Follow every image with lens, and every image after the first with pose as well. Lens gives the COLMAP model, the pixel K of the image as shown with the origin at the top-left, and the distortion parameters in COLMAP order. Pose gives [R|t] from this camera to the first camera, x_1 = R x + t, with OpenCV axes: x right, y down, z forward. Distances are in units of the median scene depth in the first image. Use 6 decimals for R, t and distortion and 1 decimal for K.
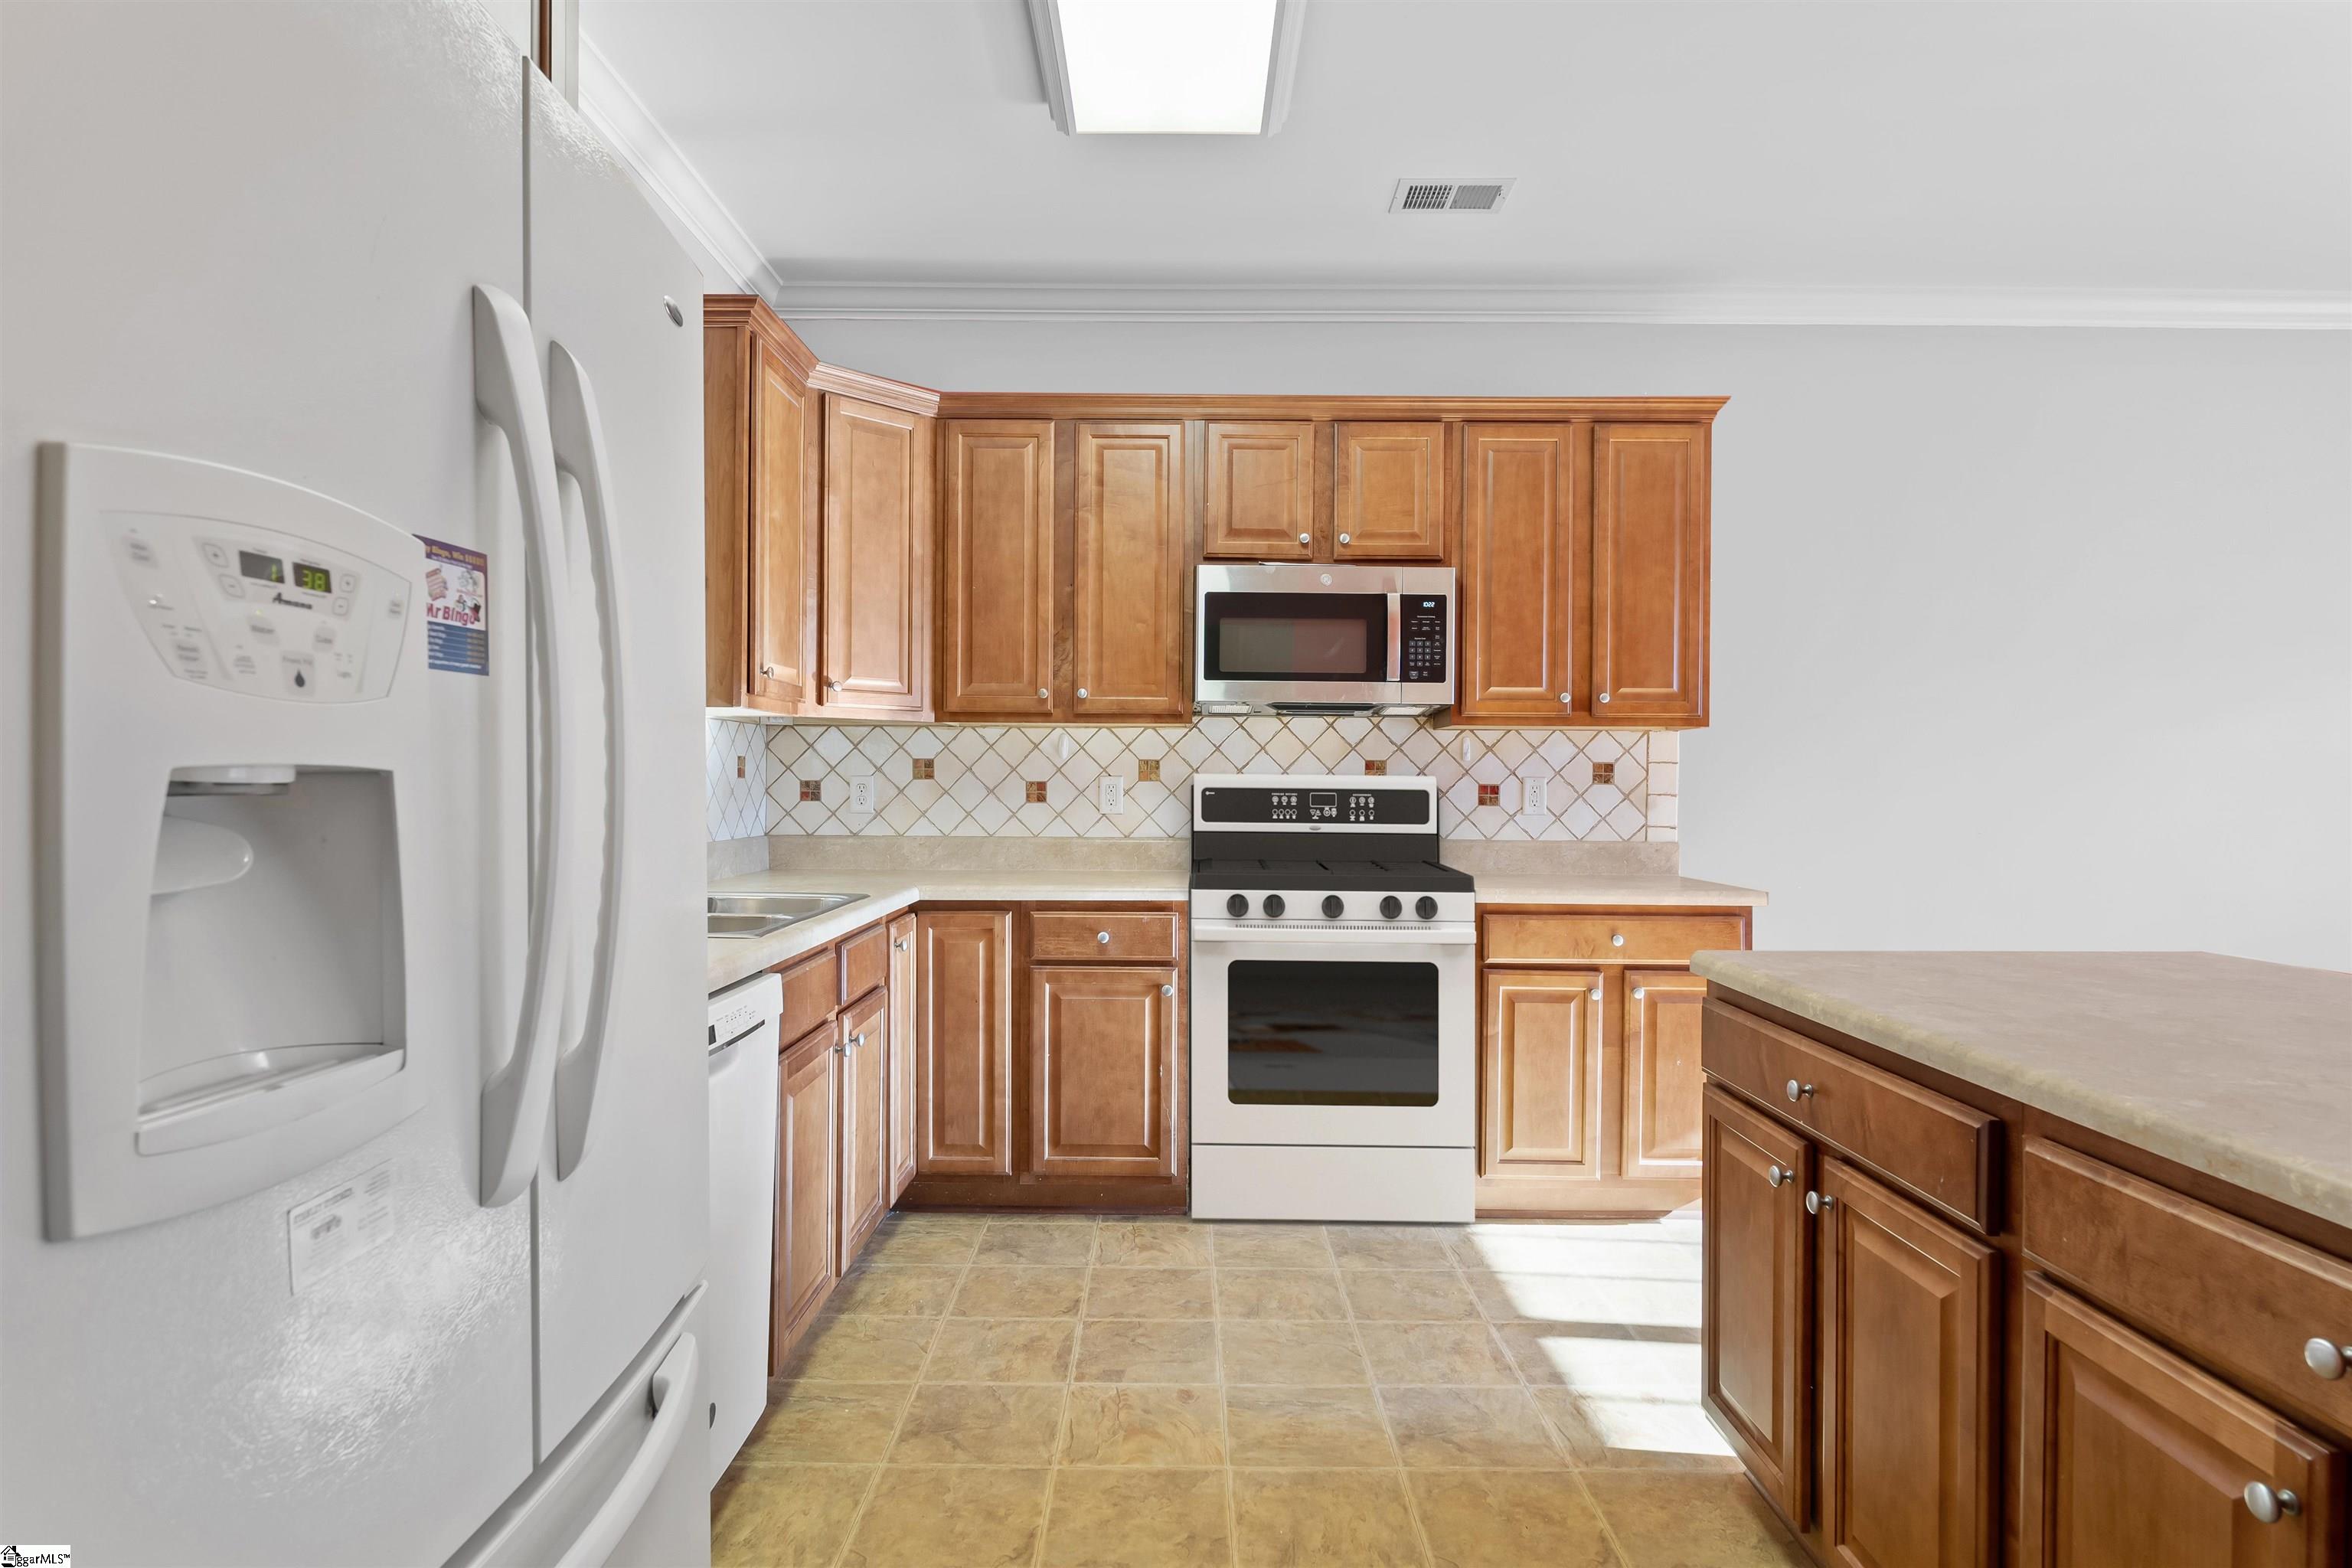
lens RADIAL K [[1274.9, 0, 1176.0], [0, 1274.9, 784.0], [0, 0, 1]] dist [-0.004859, -0.000451]
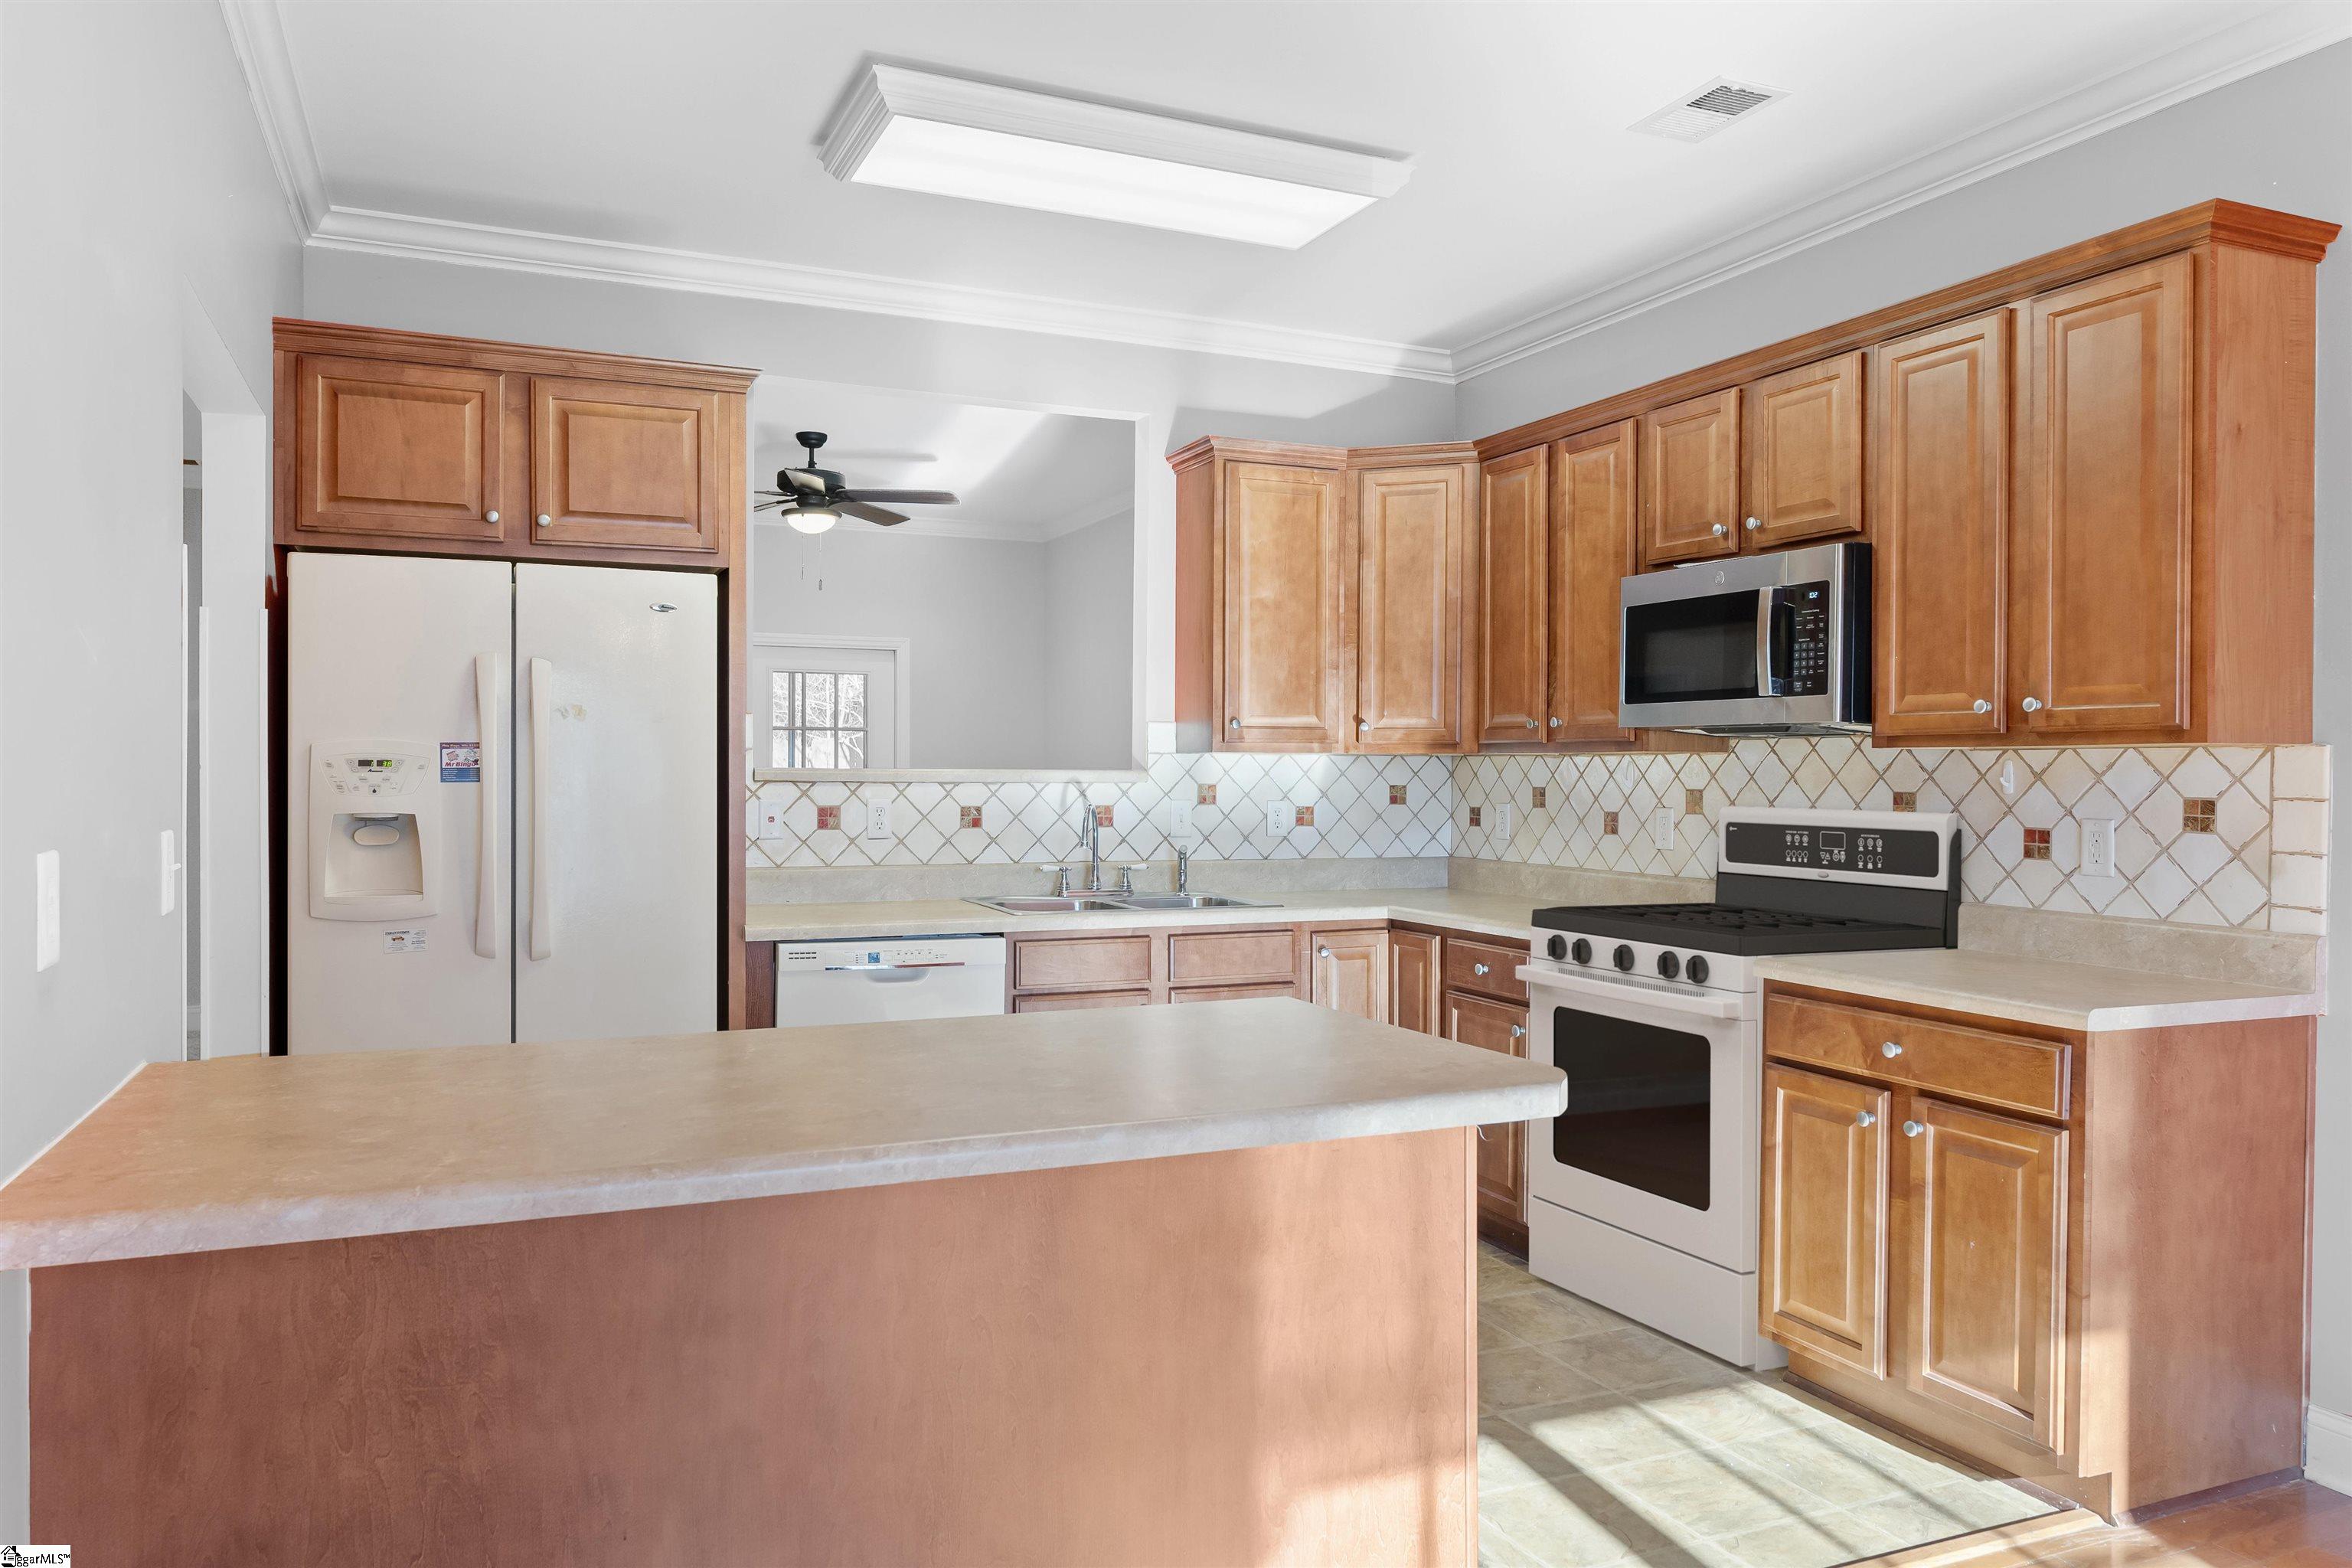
lens RADIAL K [[1626.3, 0, 1176.0], [0, 1626.3, 784.0], [0, 0, 1]] dist [-0.002255, 0.008248]
pose [[0.404602, 0.002819, -0.914488, 0.950915], [-0.005796, 0.999983, 0.000518, -0.023551], [0.914474, 0.005091, 0.404612, 0.241518]]
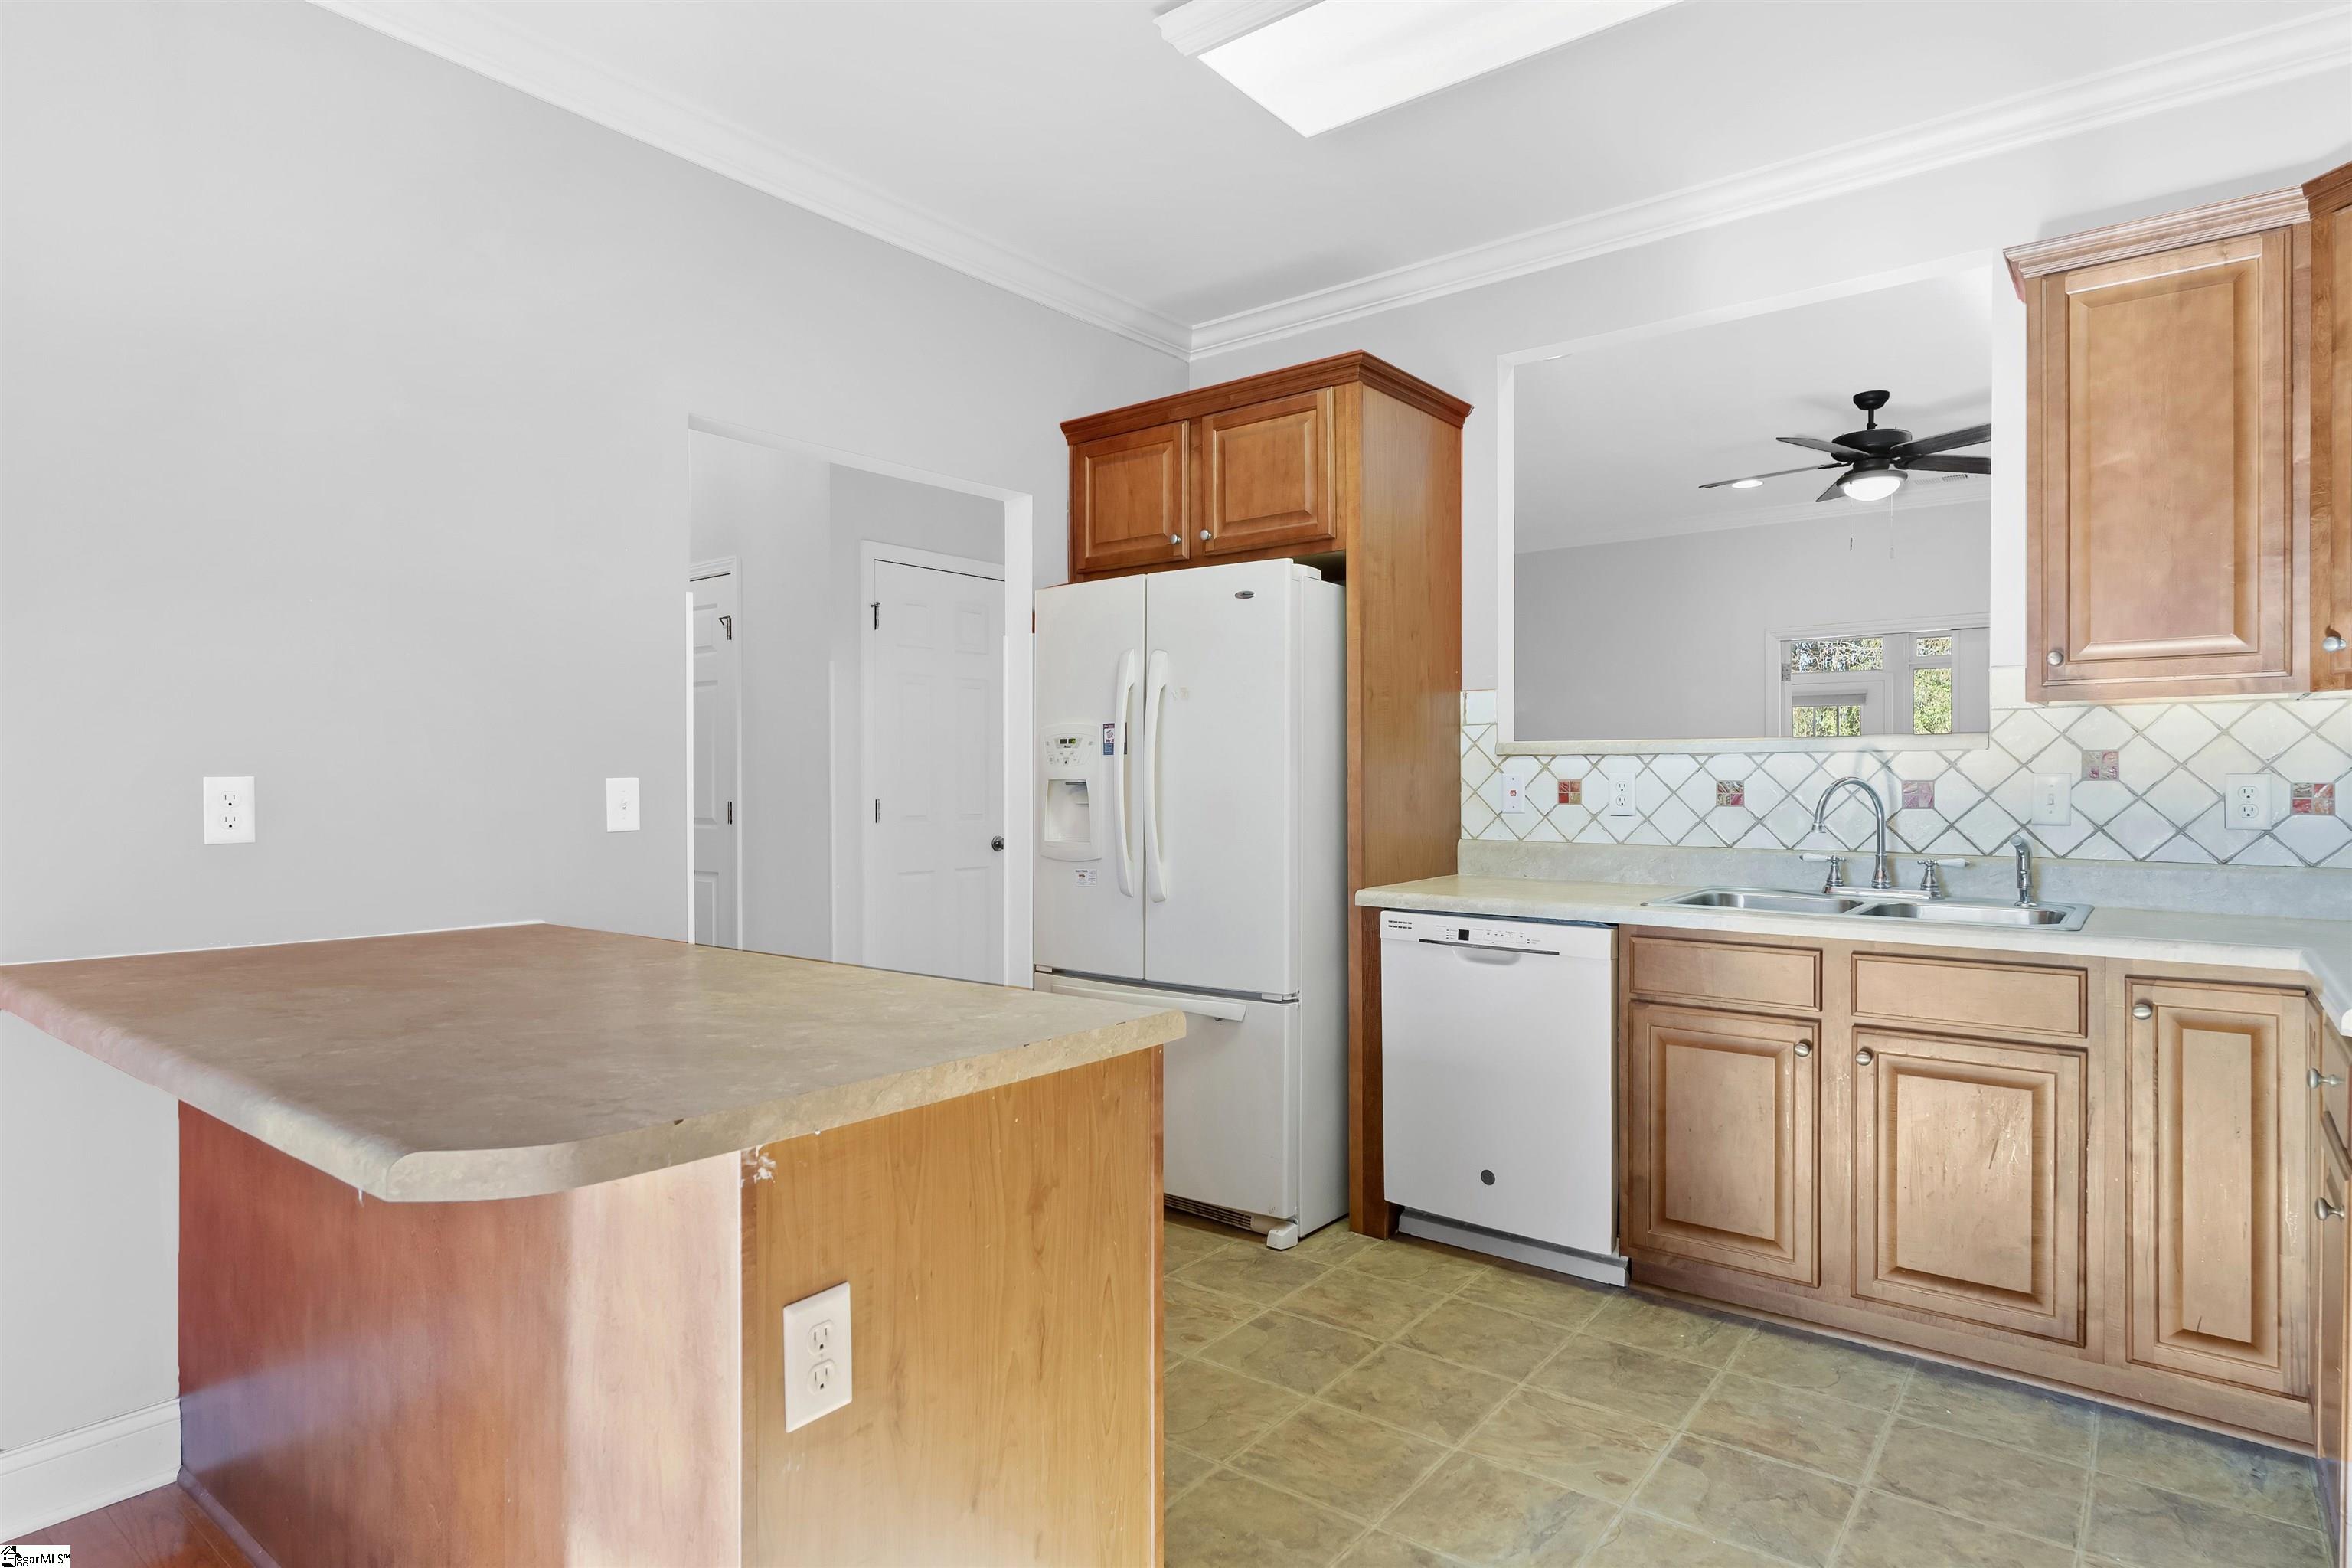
lens RADIAL K [[1274.9, 0, 1176.0], [0, 1274.9, 784.0], [0, 0, 1]] dist [-0.004859, -0.000451]
pose [[-0.615736, -0.000167, -0.787953, 0.606205], [-0.003774, 0.999989, 0.002737, -0.001928], [0.787944, 0.004659, -0.615730, 0.886751]]
